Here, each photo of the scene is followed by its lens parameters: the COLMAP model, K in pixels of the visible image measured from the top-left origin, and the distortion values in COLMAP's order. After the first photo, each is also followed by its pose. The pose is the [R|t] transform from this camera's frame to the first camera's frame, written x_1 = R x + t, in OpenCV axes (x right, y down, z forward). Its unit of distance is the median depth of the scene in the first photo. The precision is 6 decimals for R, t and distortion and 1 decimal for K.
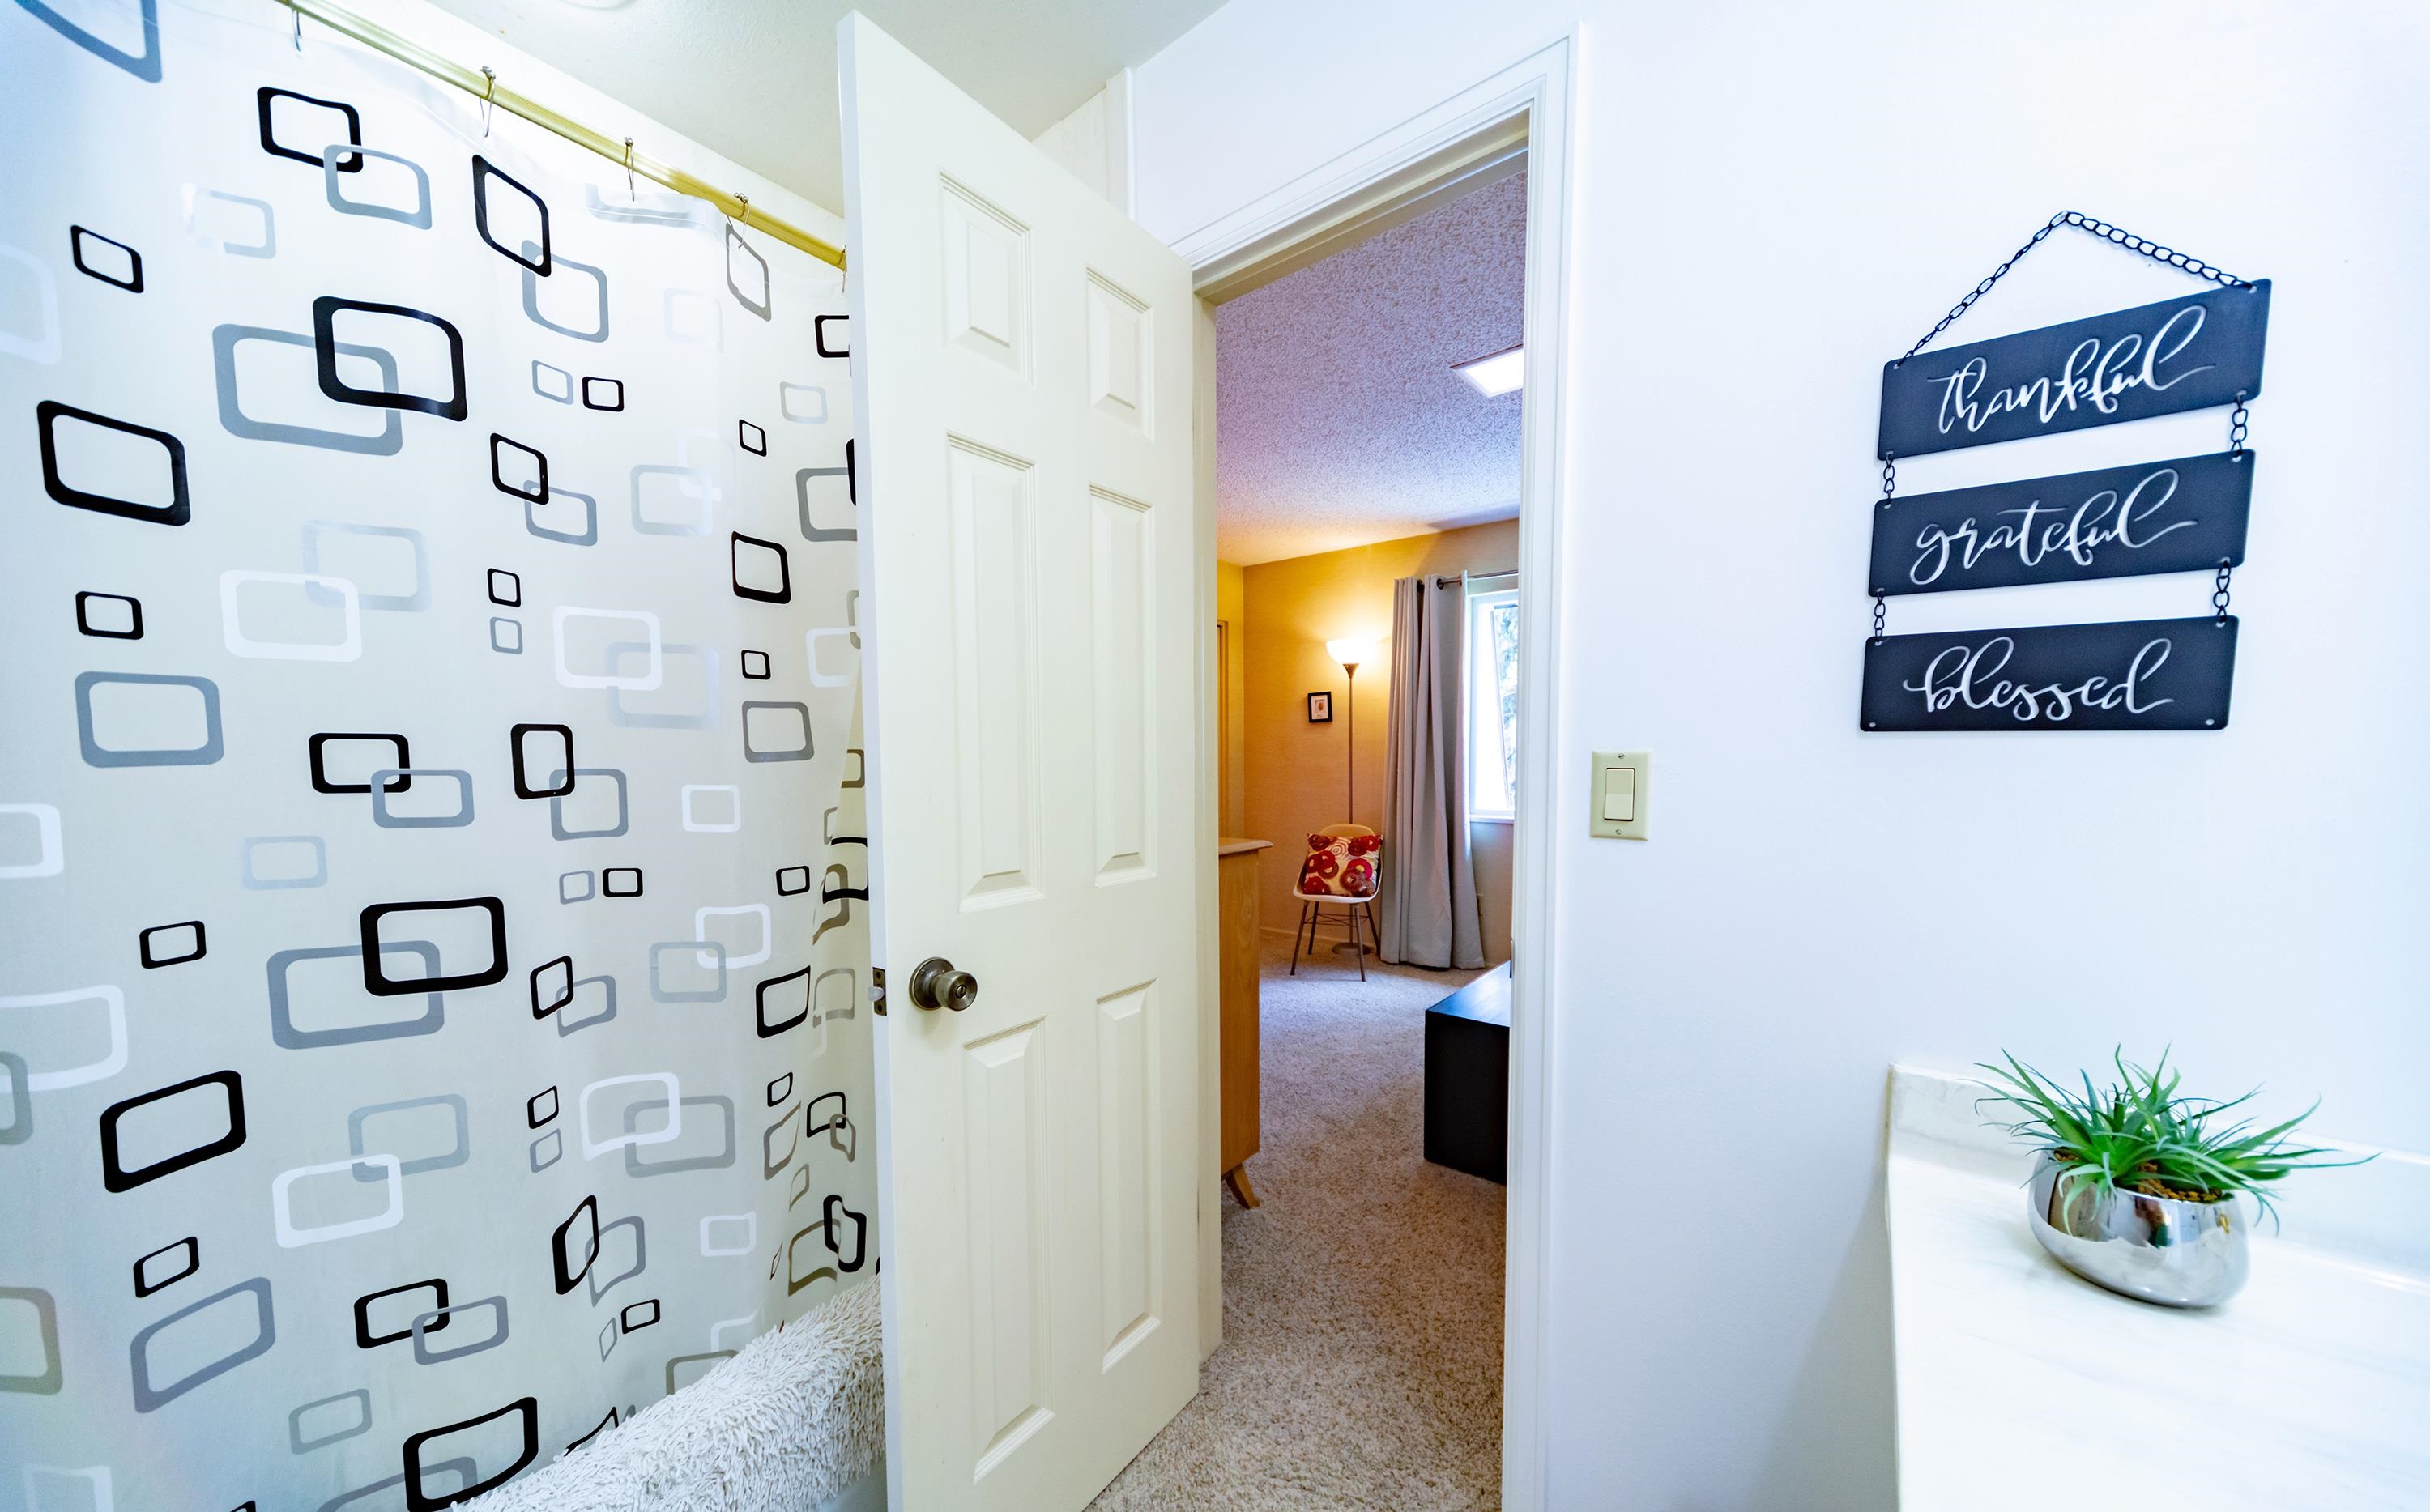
lens RADIAL K [[861.0, 0, 1364.7], [0, 861.0, 838.1], [0, 0, 1]] dist [0.023143, -0.005982]
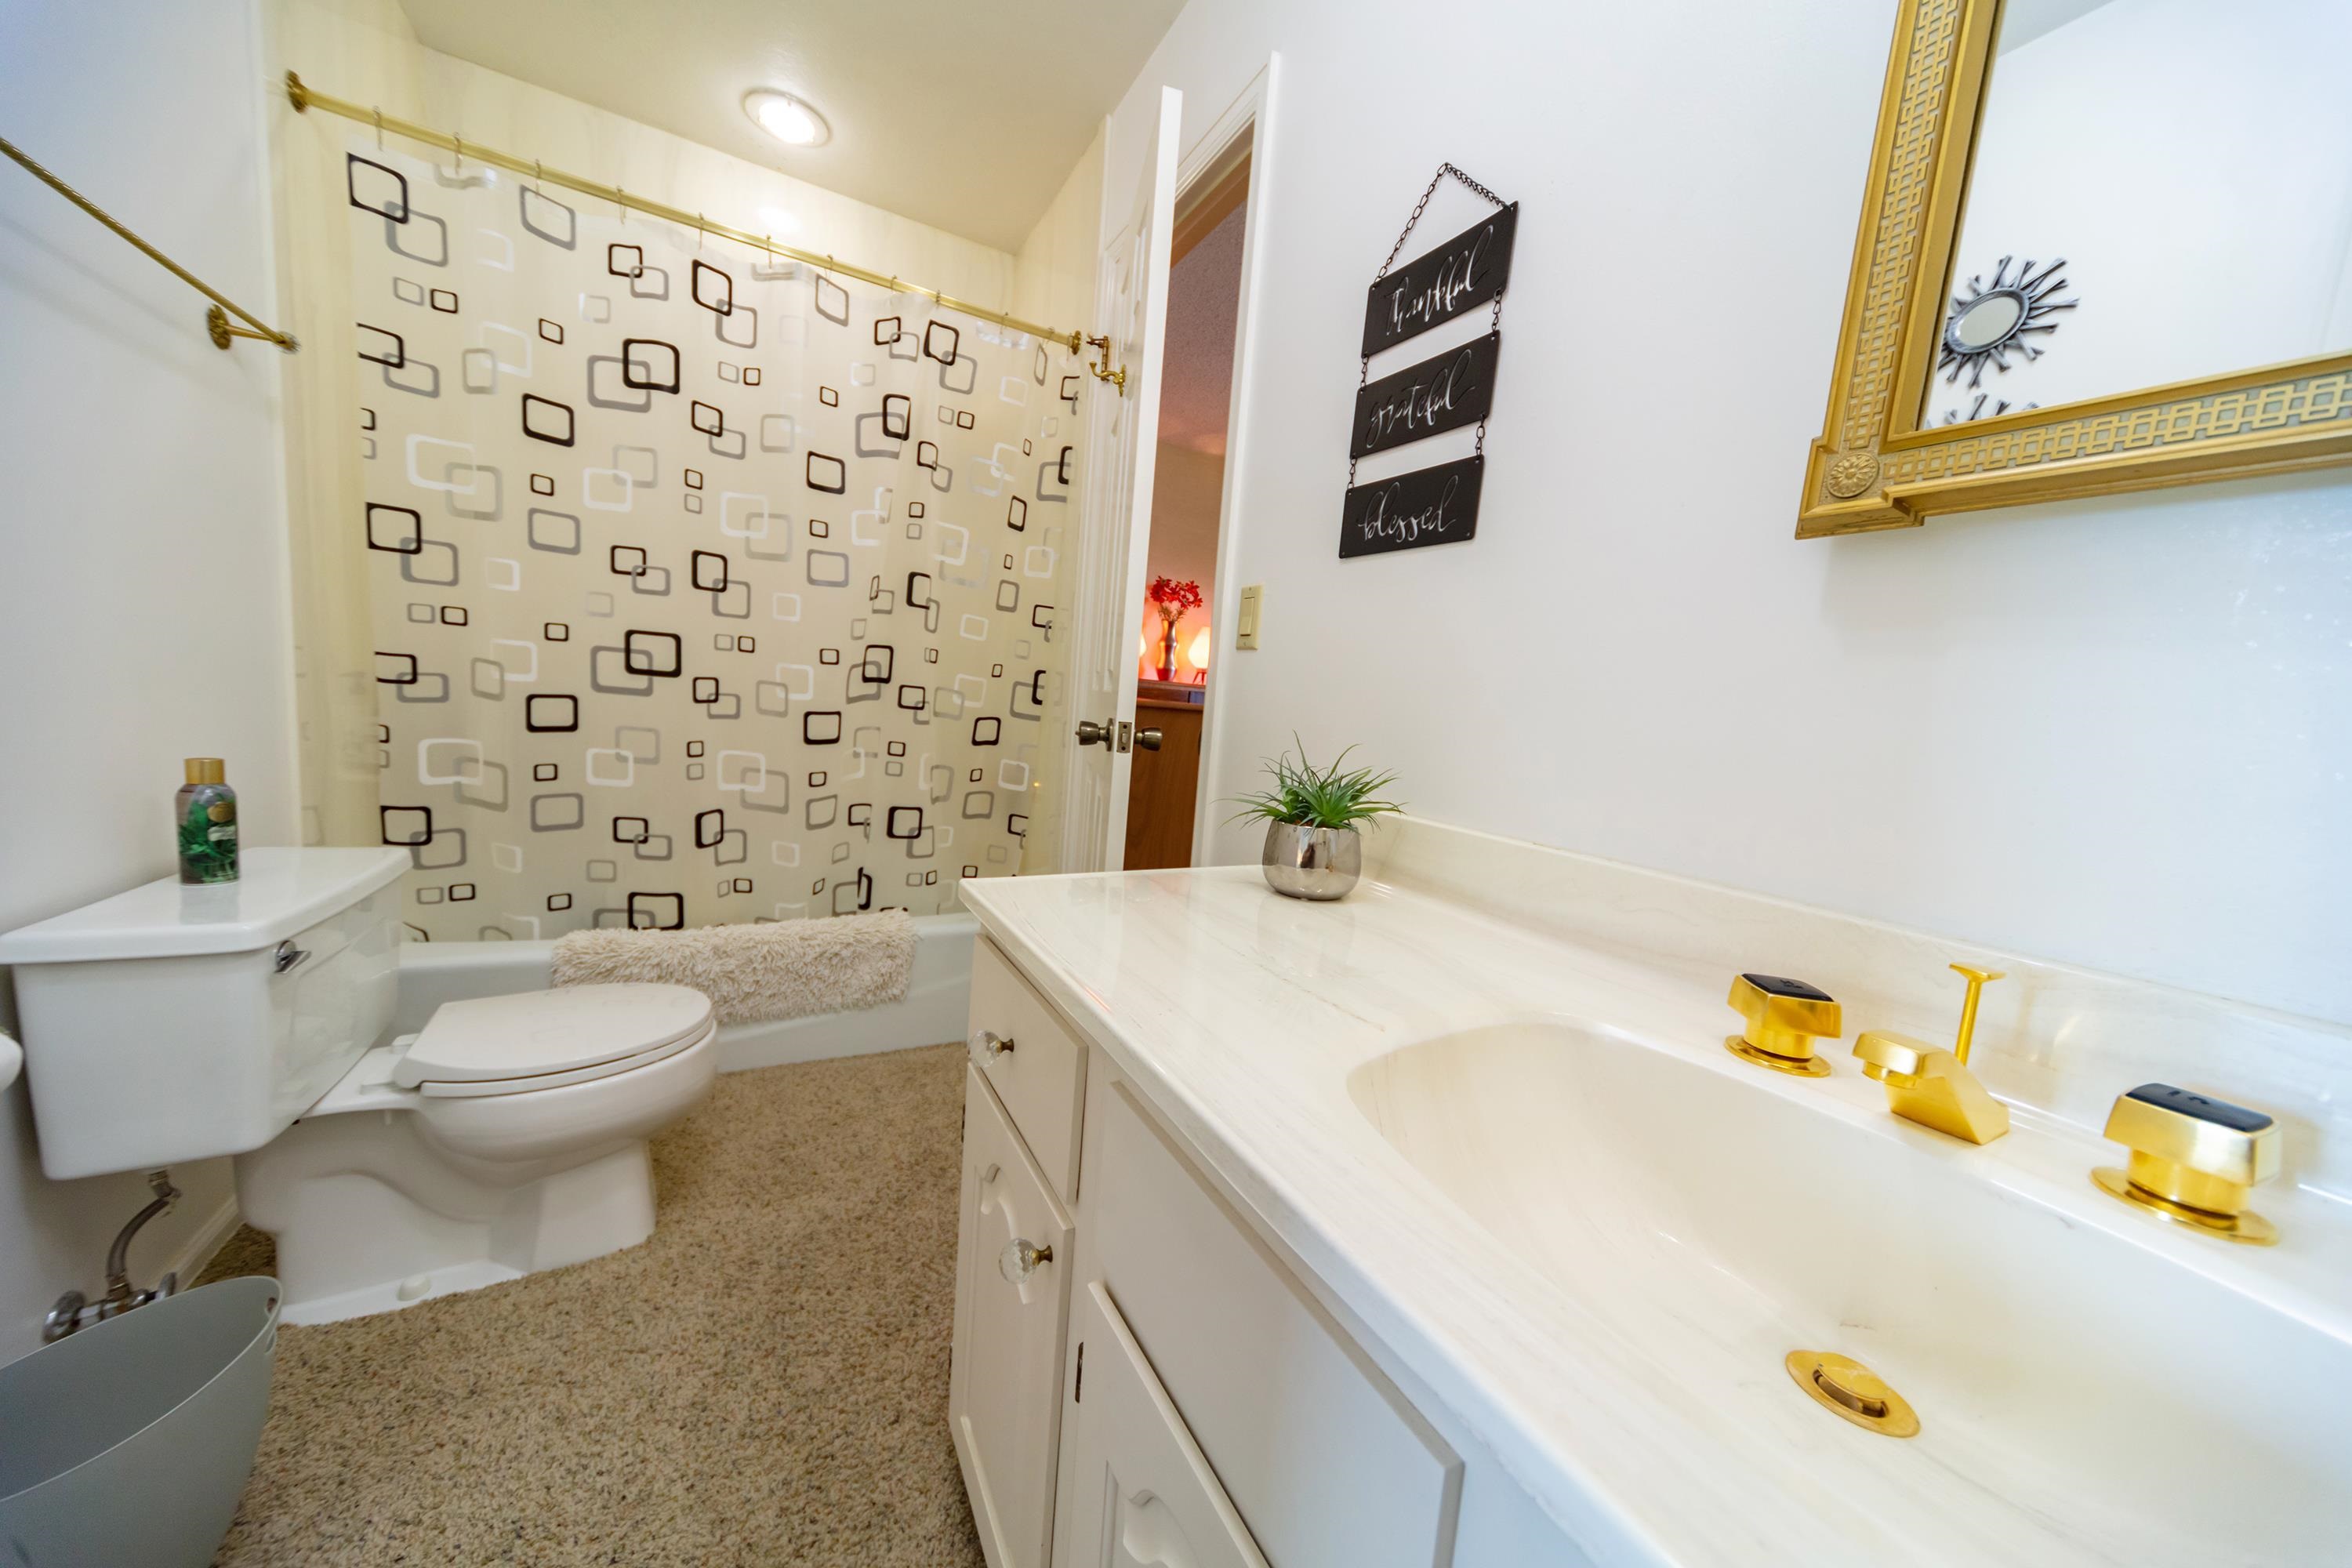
lens RADIAL K [[800.9, 0, 1187.5], [0, 800.9, 783.7], [0, 0, 1]] dist [0.009207, 0.000145]
pose [[0.916244, 0.122666, -0.381379, 0.879372], [-0.112443, 0.992446, 0.049069, 0.196043], [0.384517, -0.002076, 0.923116, -0.272090]]
